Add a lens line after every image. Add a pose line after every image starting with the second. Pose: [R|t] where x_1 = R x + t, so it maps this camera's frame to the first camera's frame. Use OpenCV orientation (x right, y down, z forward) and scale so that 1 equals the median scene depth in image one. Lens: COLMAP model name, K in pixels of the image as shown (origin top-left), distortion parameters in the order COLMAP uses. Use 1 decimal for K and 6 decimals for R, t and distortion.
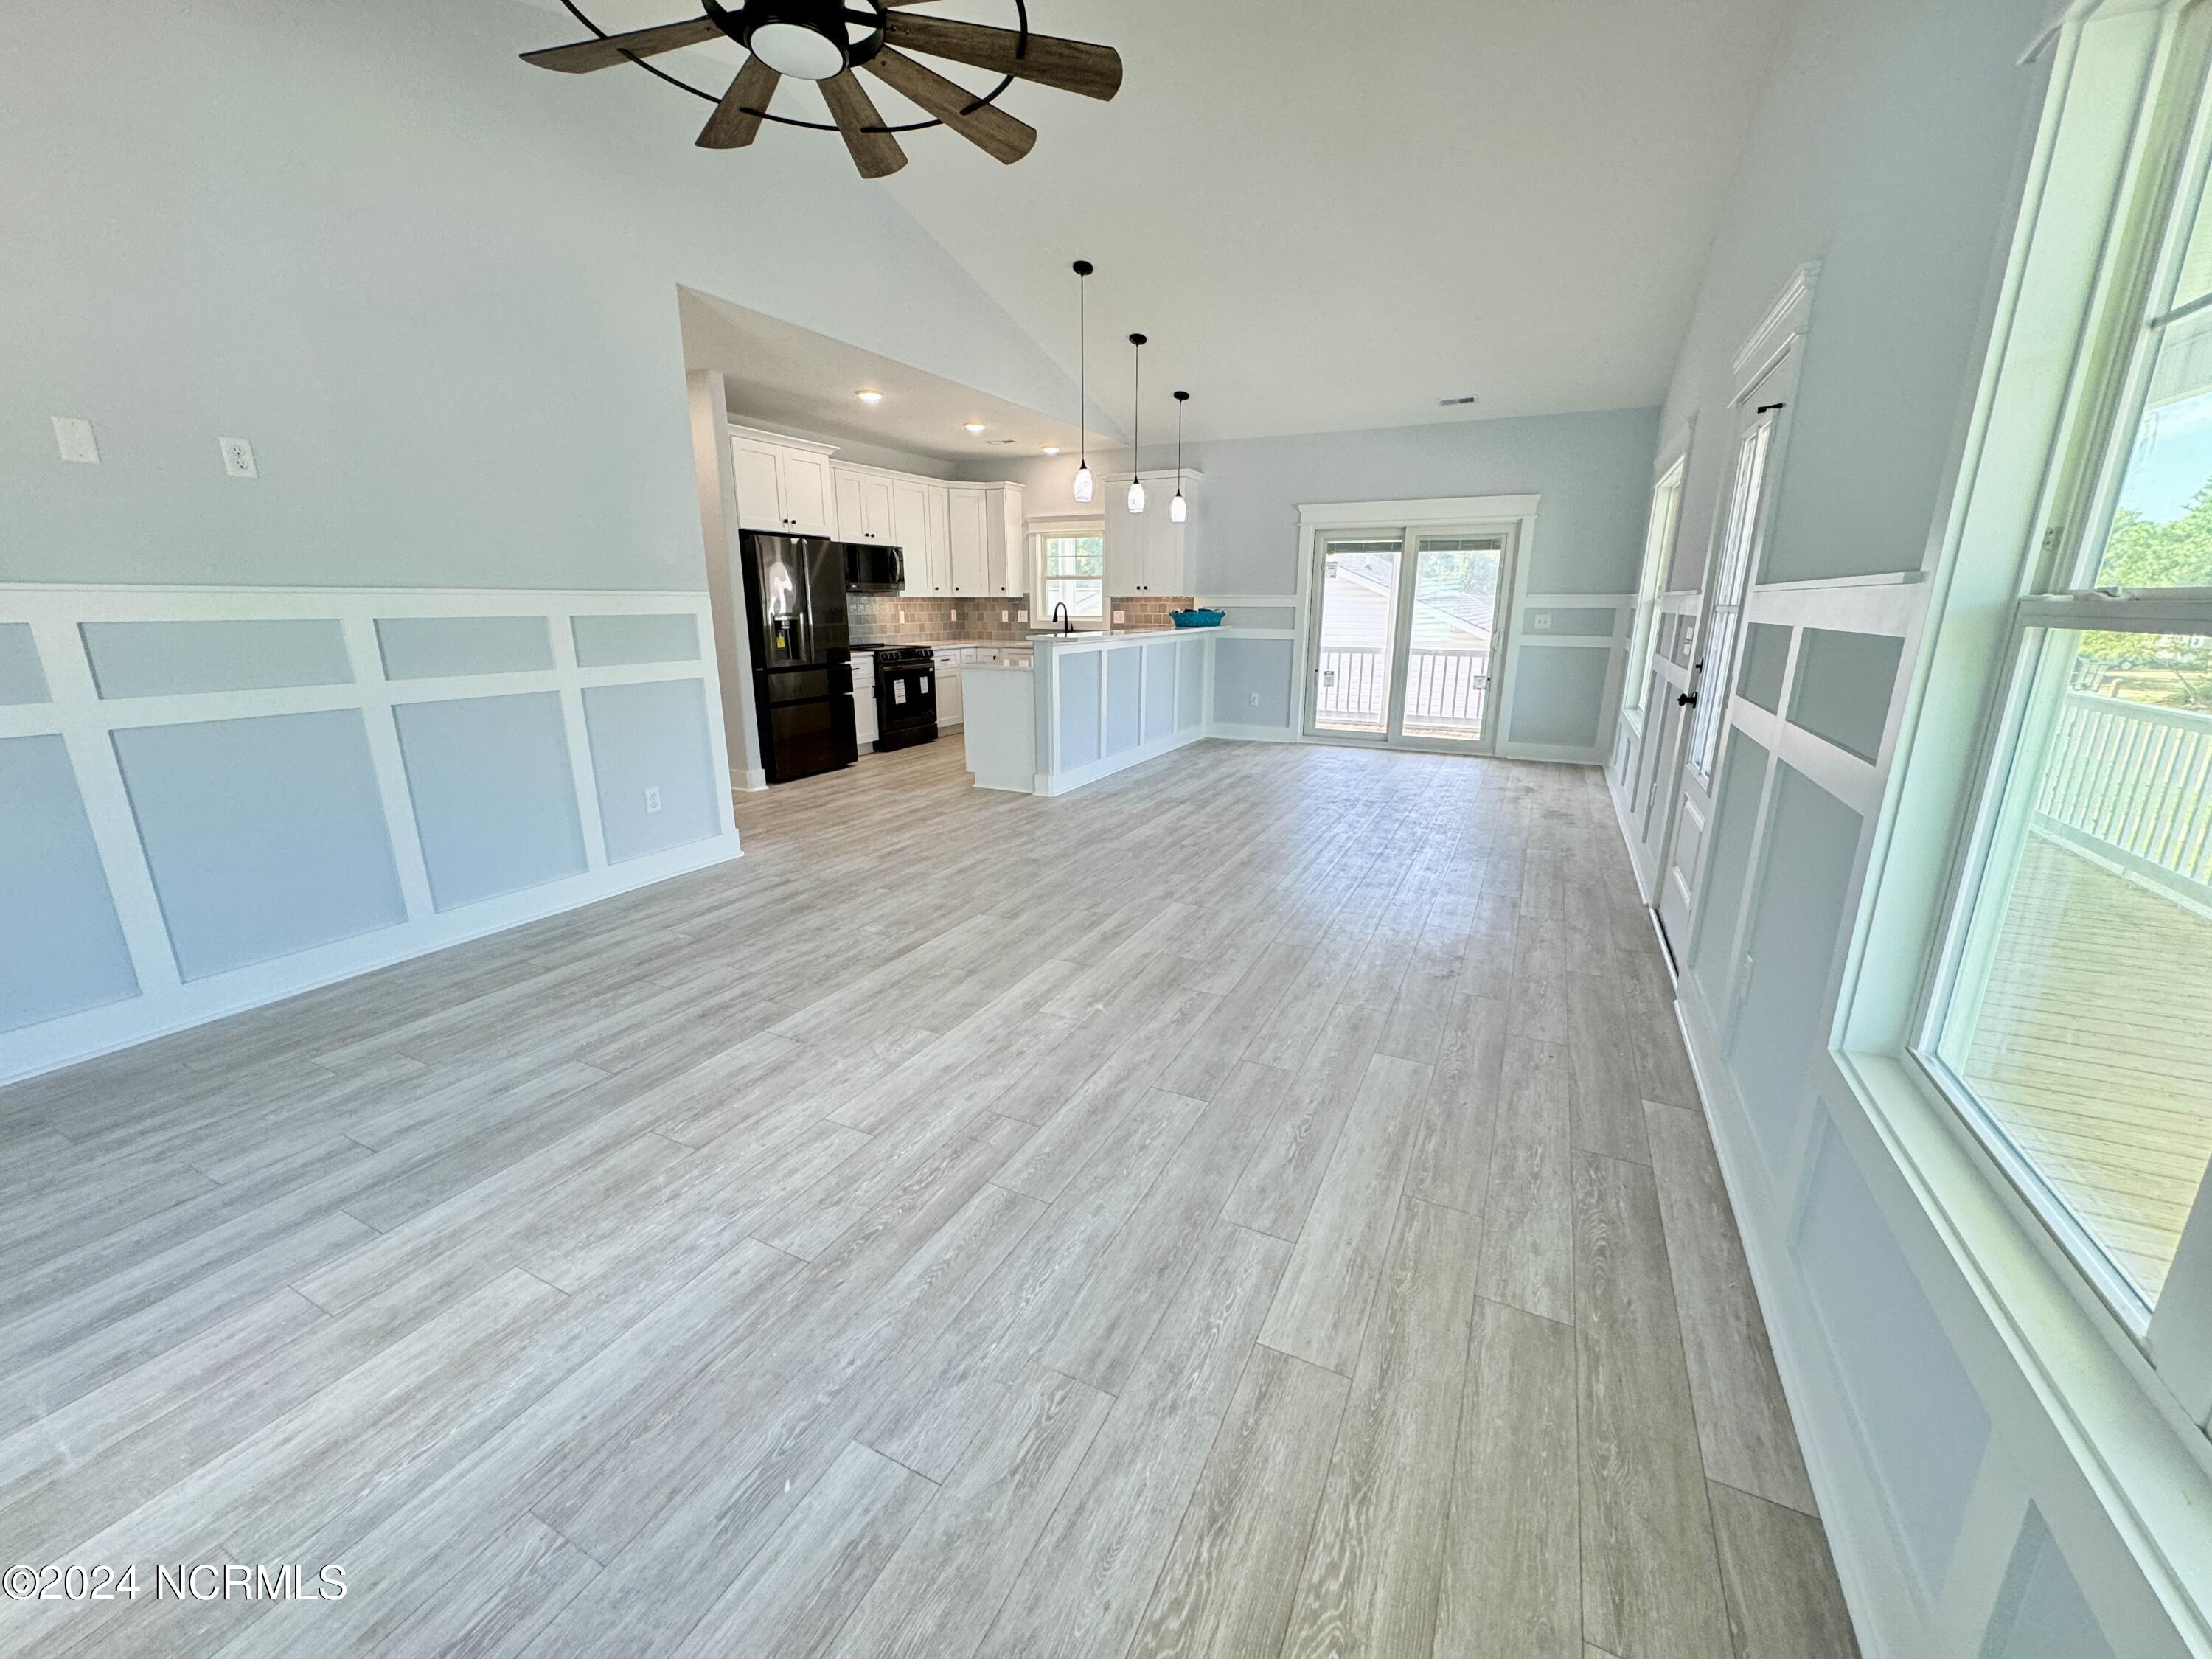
lens RADIAL K [[880.1, 0, 1107.2], [0, 880.1, 830.2], [0, 0, 1]] dist [0.001509, 0.000433]
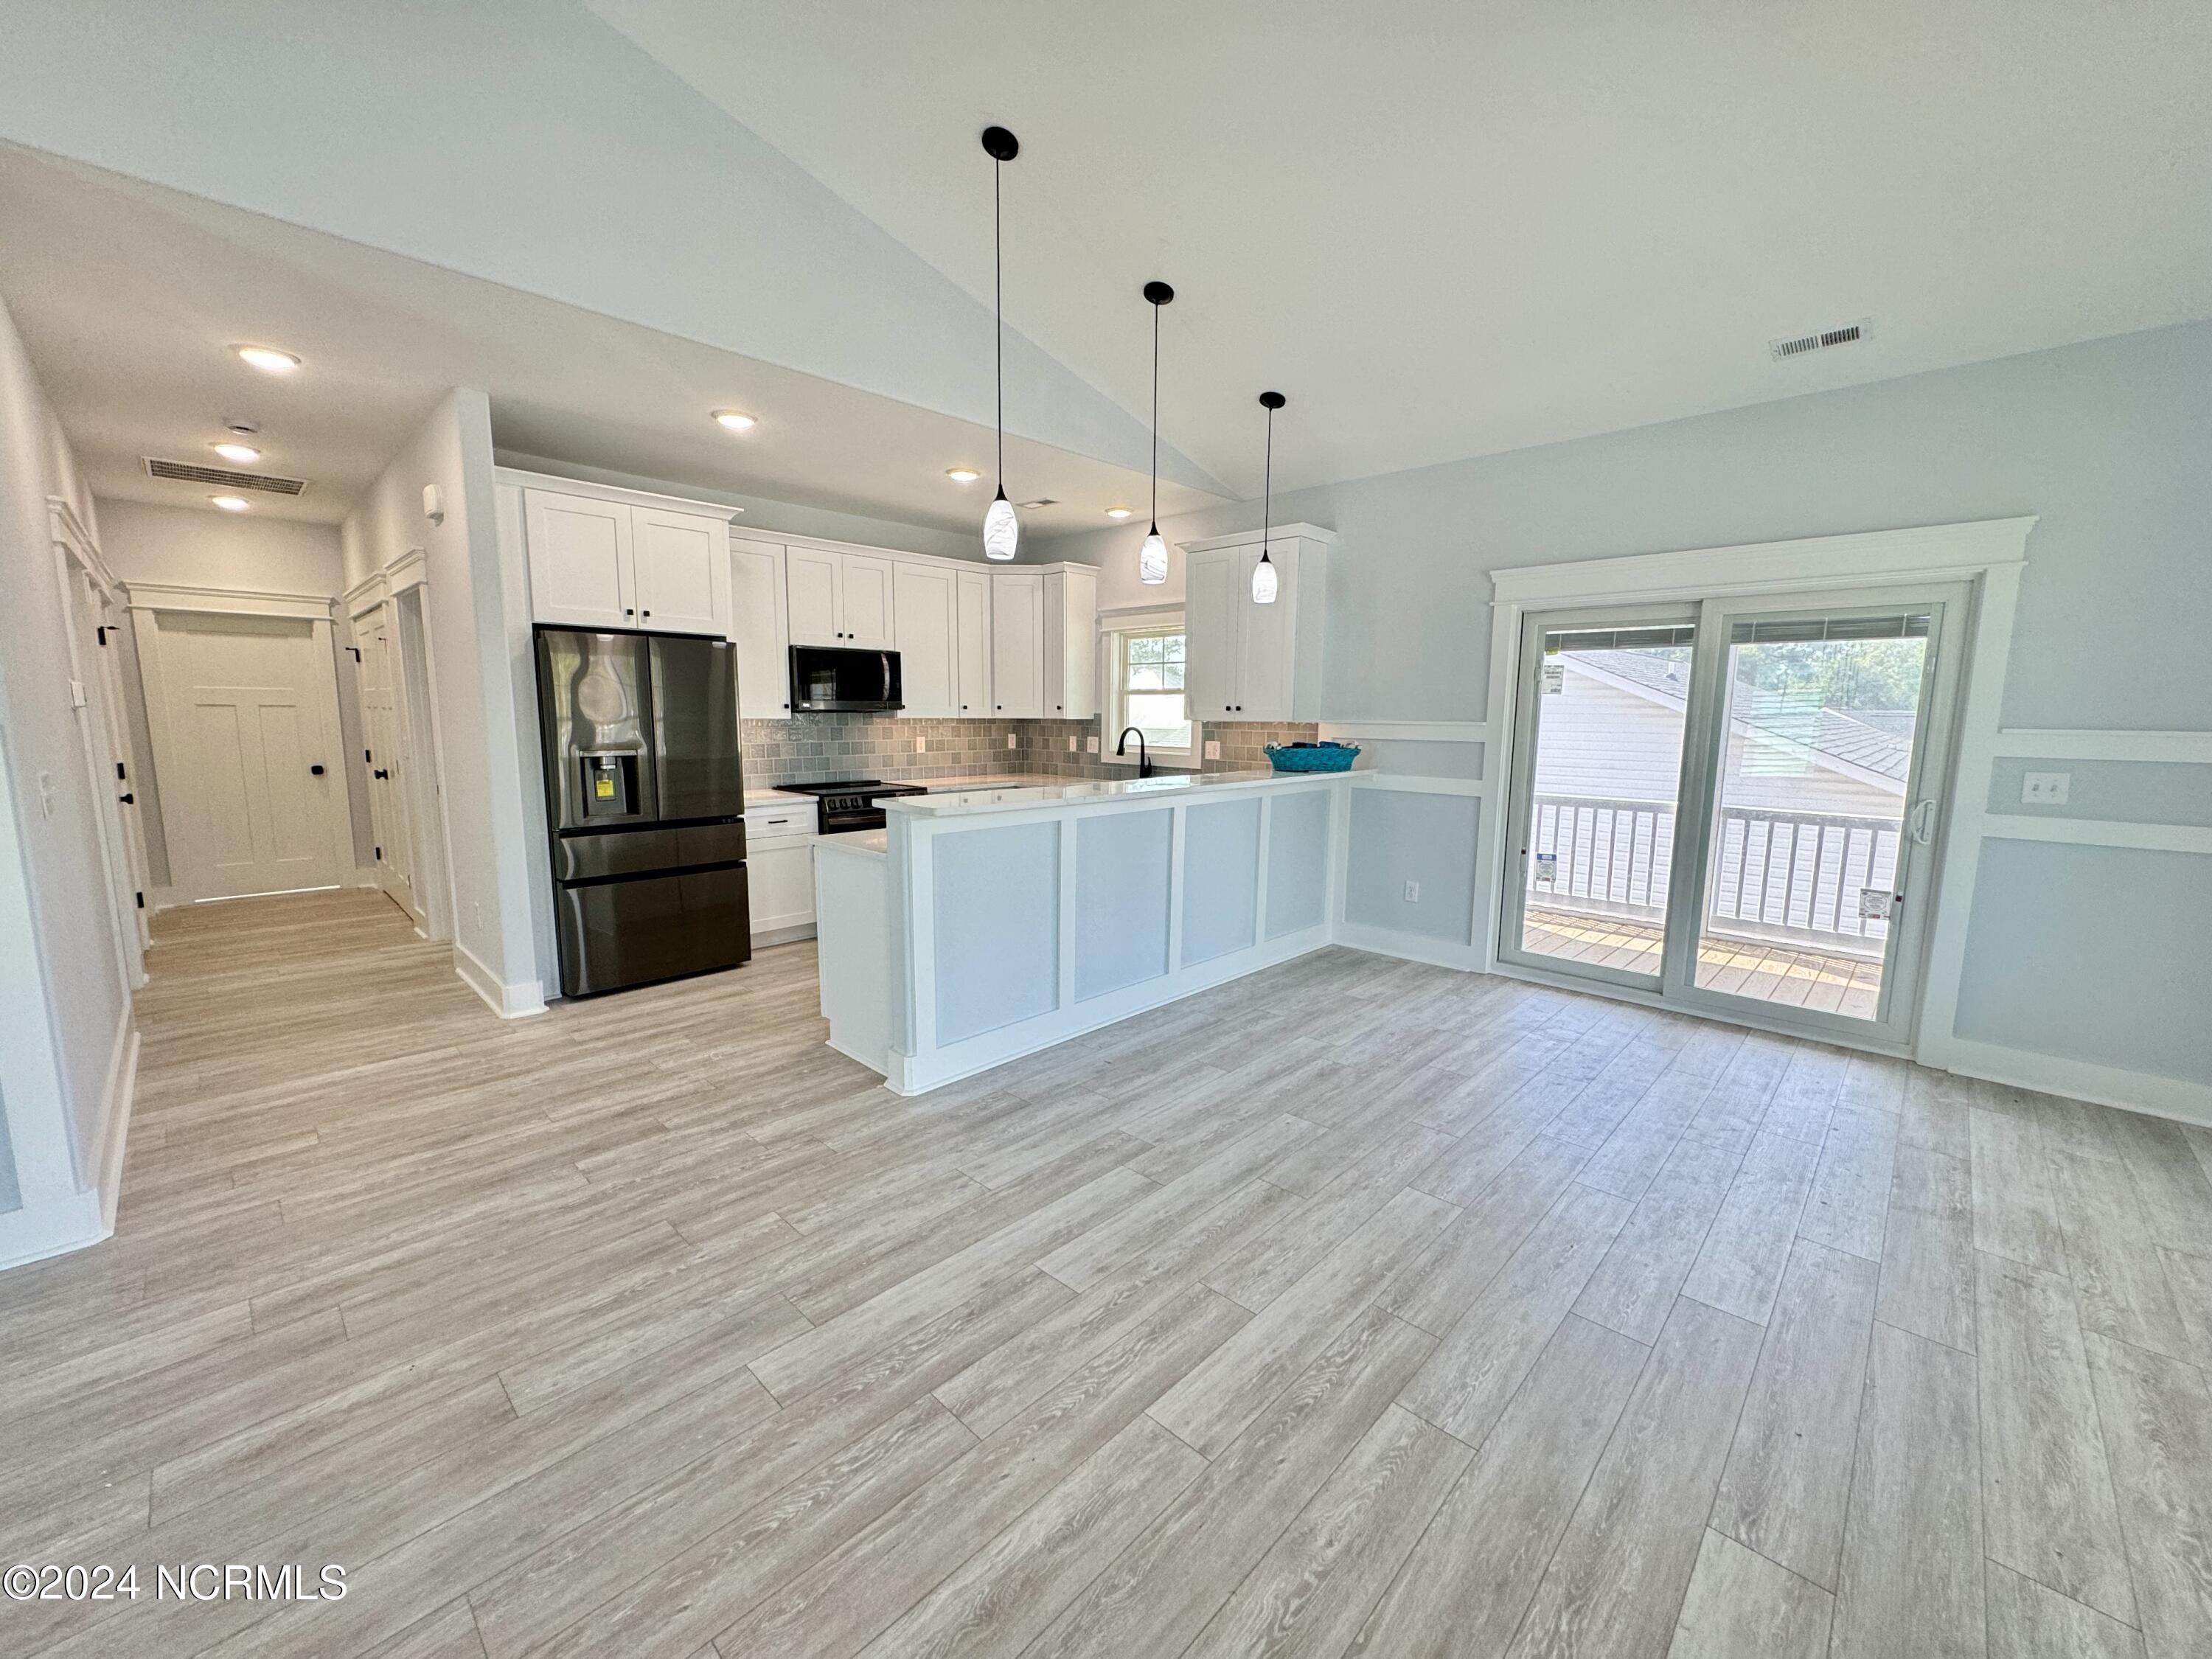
lens RADIAL K [[880.1, 0, 1104.1], [0, 880.1, 831.9], [0, 0, 1]] dist [0.001509, 0.000433]
pose [[0.952941, 0.047591, -0.299398, 0.151732], [-0.083159, 0.990754, -0.107197, -0.112248], [0.291528, 0.127050, 0.948087, 0.385351]]
